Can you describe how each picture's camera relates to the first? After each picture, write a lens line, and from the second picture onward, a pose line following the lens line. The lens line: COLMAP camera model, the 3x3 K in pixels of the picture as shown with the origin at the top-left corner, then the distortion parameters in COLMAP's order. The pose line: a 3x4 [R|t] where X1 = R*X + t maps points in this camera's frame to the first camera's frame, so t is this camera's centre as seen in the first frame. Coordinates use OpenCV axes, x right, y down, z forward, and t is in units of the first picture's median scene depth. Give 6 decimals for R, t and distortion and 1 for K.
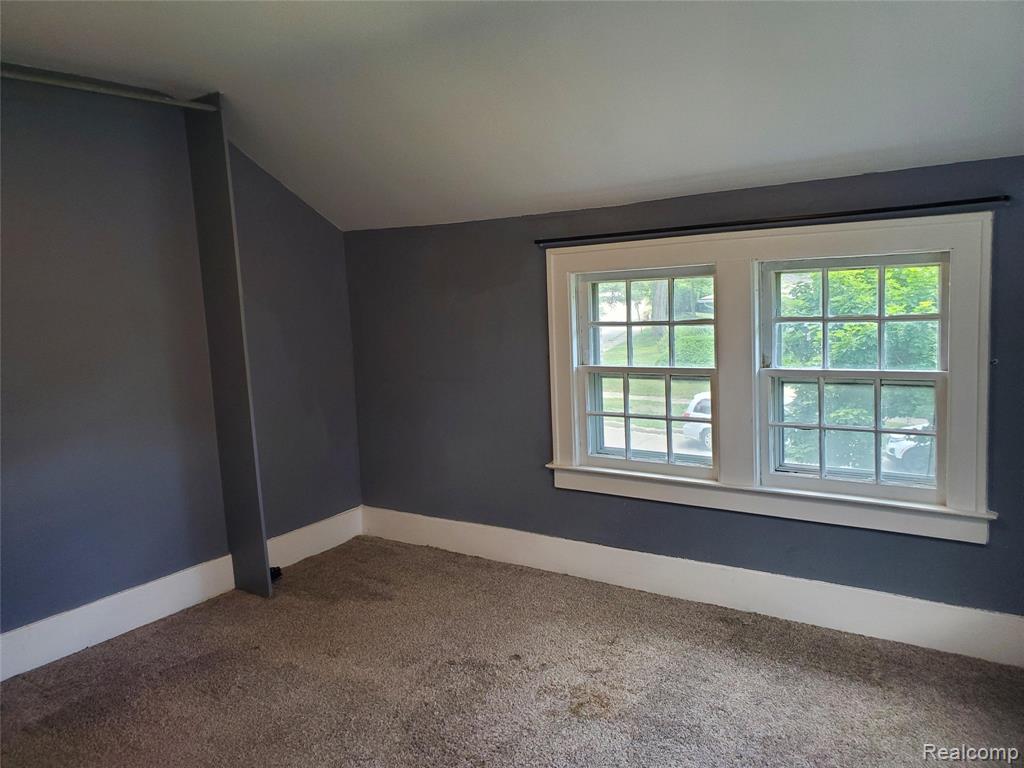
lens RADIAL K [[790.7, 0, 512.0], [0, 790.7, 384.0], [0, 0, 1]] dist [0.026425, -0.002086]
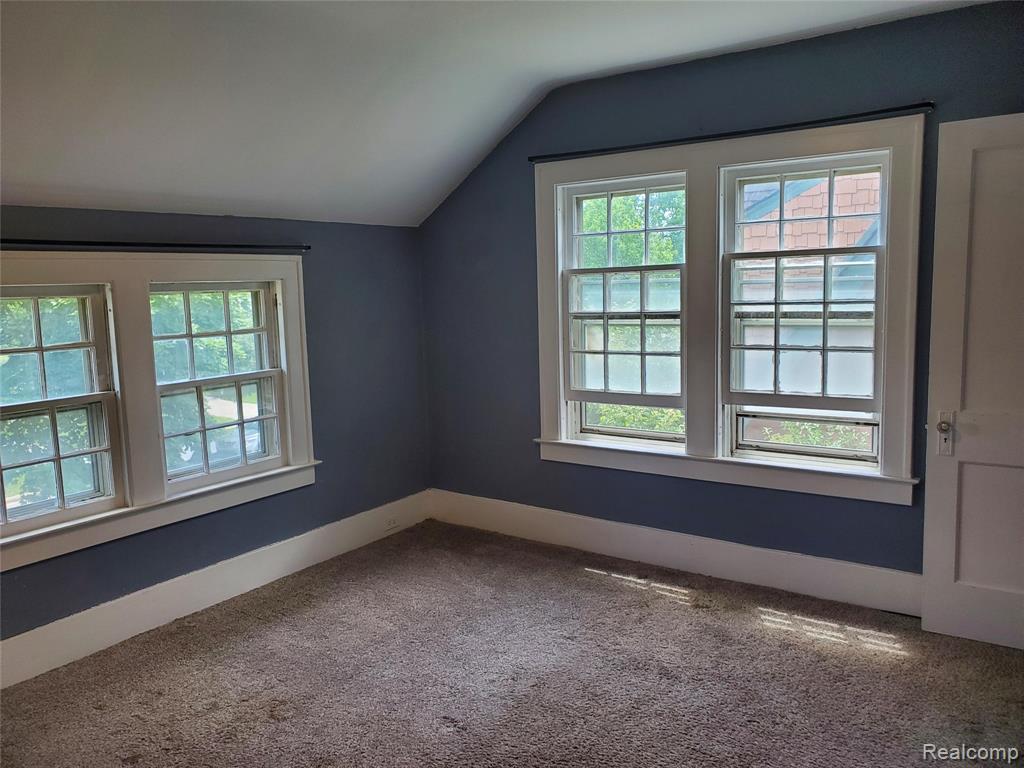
lens RADIAL K [[790.7, 0, 512.0], [0, 790.7, 384.0], [0, 0, 1]] dist [0.026425, -0.002086]
pose [[-0.008851, -0.076428, 0.997036, -0.739059], [0.151434, 0.985473, 0.076886, -0.030110], [-0.988428, 0.151665, 0.002851, 0.536707]]
